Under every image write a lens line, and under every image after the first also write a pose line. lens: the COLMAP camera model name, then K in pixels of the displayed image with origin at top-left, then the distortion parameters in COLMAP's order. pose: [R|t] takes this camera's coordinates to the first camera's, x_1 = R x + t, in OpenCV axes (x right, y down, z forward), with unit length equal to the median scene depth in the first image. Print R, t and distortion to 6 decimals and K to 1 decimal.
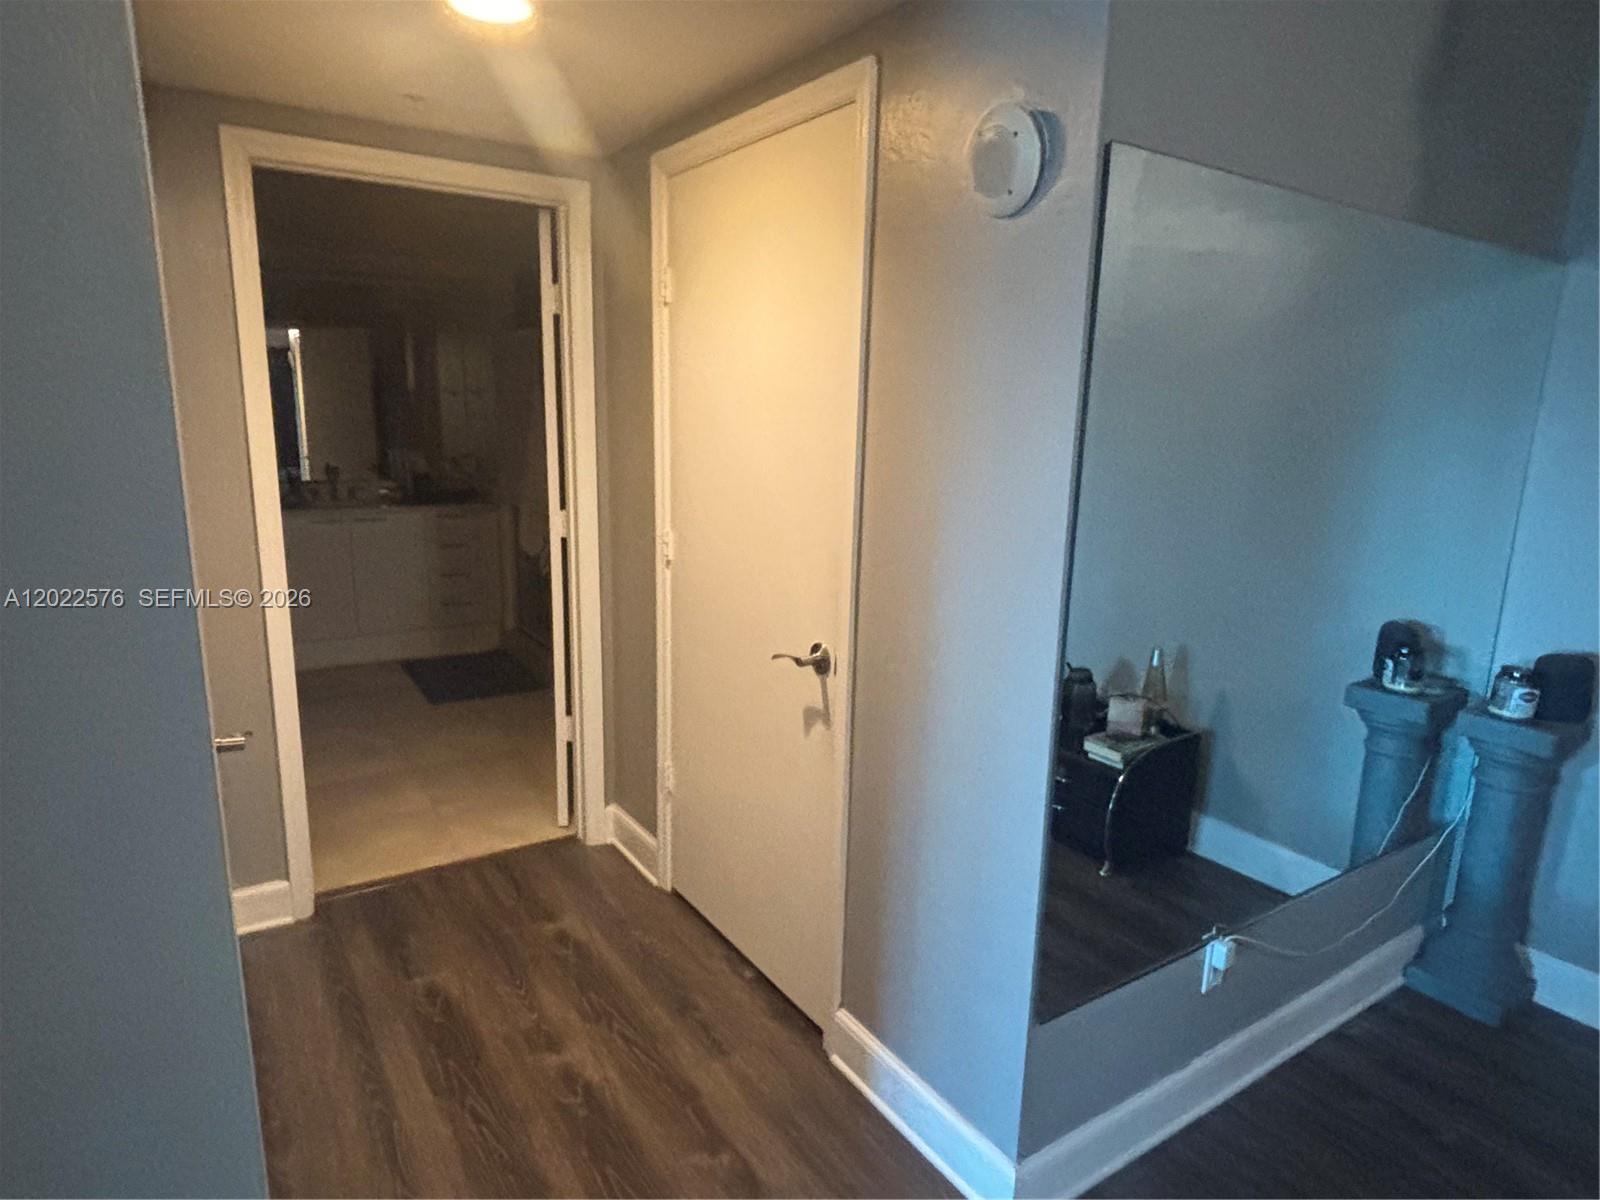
lens RADIAL K [[956.6, 0, 798.7], [0, 956.6, 605.1], [0, 0, 1]] dist [-0.007185, -0.001981]
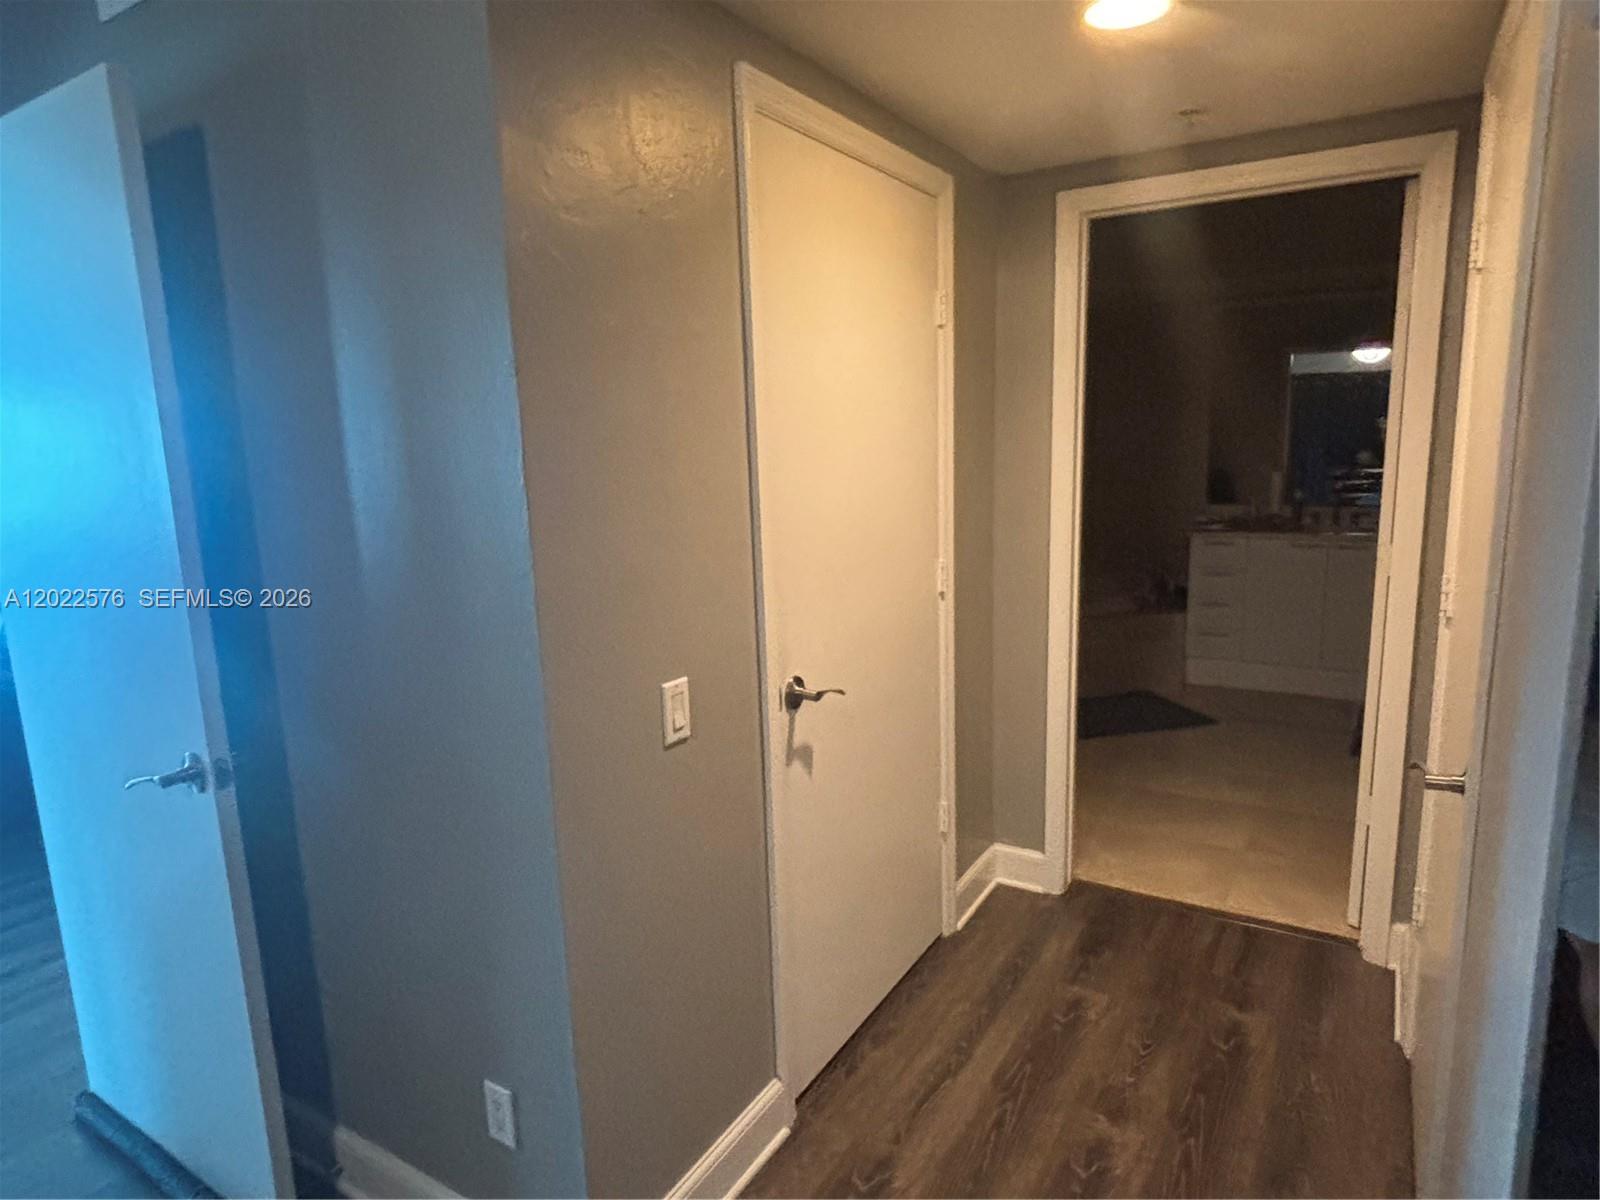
lens RADIAL K [[956.6, 0, 800.7], [0, 956.6, 592.2], [0, 0, 1]] dist [-0.007185, -0.001981]
pose [[0.443832, 0.120735, -0.887939, 0.308069], [-0.152320, 0.986627, 0.058017, -0.037200], [0.883070, 0.109501, 0.456287, 0.215022]]
